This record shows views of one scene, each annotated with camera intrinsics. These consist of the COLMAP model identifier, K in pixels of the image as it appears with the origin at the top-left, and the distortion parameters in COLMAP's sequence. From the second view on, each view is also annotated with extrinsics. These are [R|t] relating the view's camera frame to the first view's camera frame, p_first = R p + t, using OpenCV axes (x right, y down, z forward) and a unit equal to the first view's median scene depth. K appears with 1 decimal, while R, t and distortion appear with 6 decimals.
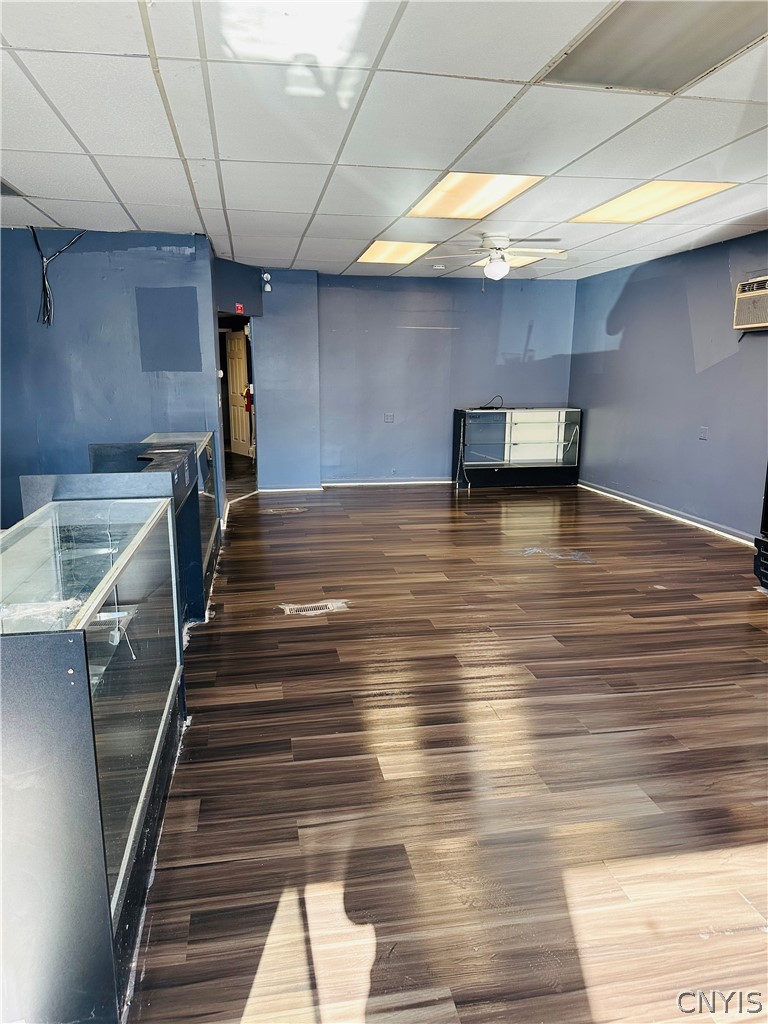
lens RADIAL K [[710.2, 0, 365.8], [0, 710.2, 510.5], [0, 0, 1]] dist [0.049393, -0.053682]
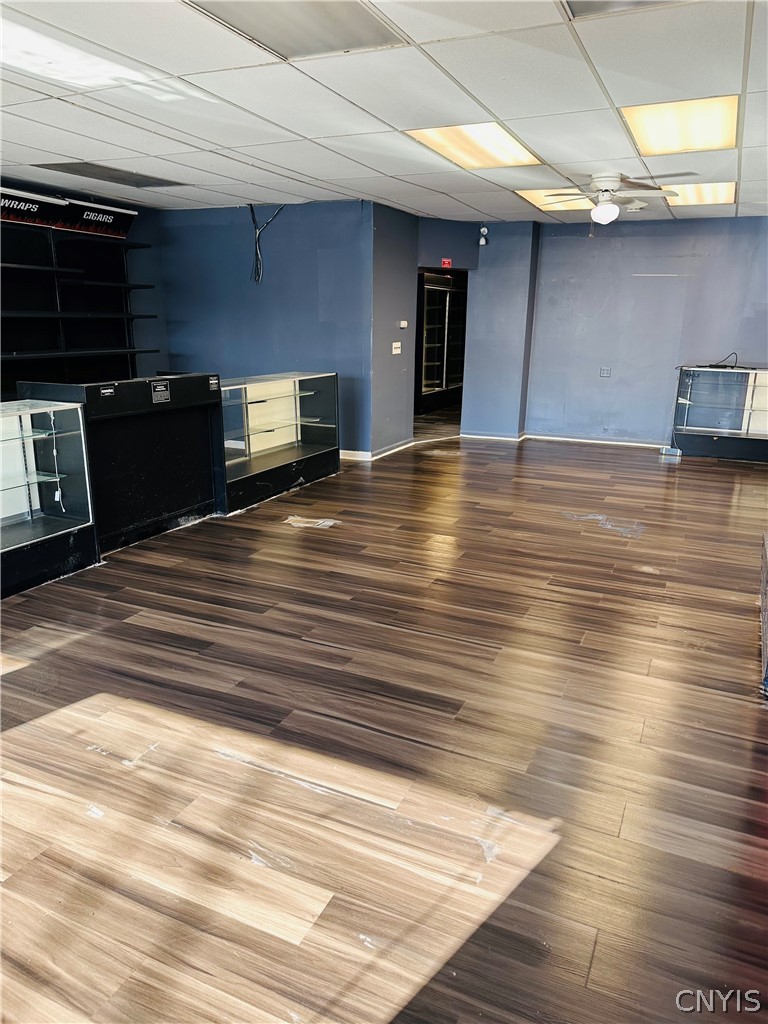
lens RADIAL K [[710.2, 0, 391.7], [0, 710.2, 500.9], [0, 0, 1]] dist [0.049393, -0.053682]
pose [[0.826783, 0.148725, -0.542504, 0.585843], [-0.121334, 0.988864, 0.086179, -0.014625], [0.549280, -0.005427, 0.835621, 0.074341]]
